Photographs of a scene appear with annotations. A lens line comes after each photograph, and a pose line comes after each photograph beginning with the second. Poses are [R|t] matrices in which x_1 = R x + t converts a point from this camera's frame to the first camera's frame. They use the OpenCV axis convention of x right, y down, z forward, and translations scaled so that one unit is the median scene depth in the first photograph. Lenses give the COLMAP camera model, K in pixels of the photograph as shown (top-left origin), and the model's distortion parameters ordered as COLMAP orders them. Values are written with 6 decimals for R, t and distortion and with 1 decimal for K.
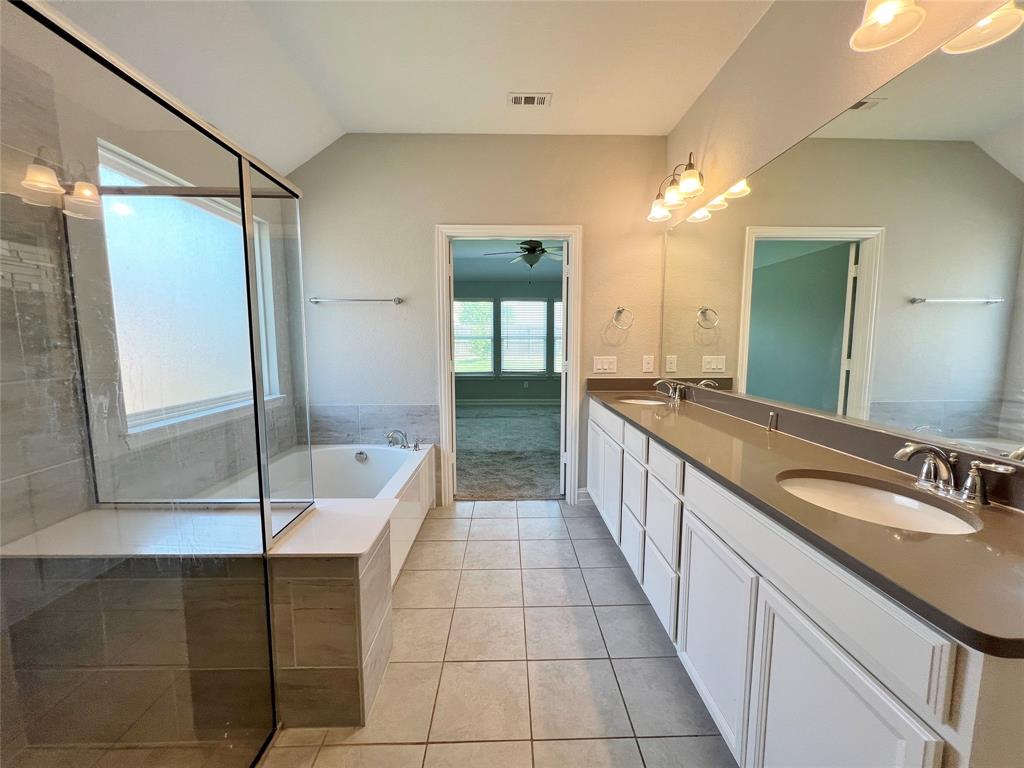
lens RADIAL K [[409.3, 0, 511.7], [0, 409.3, 383.8], [0, 0, 1]] dist [-0.003836, 0.000825]
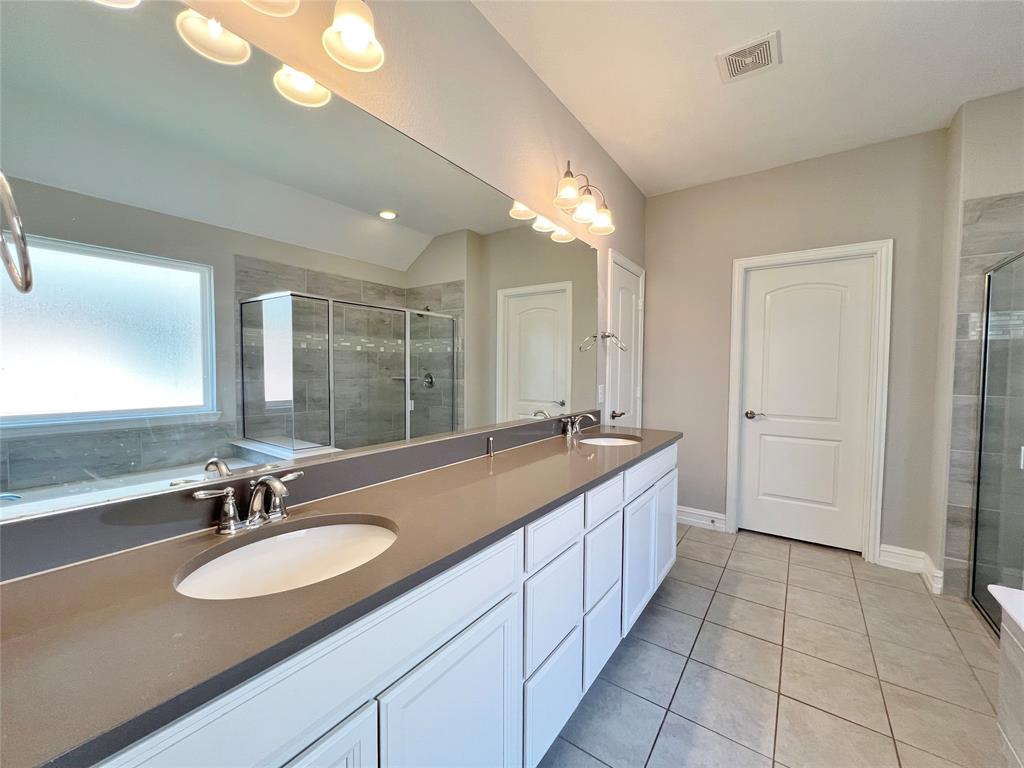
lens RADIAL K [[409.3, 0, 513.6], [0, 409.3, 387.2], [0, 0, 1]] dist [-0.003836, 0.000825]
pose [[-0.808824, -0.024451, 0.587543, -0.001925], [0.054175, 0.991788, 0.115852, -0.109734], [-0.585550, 0.125534, -0.800857, 1.096420]]
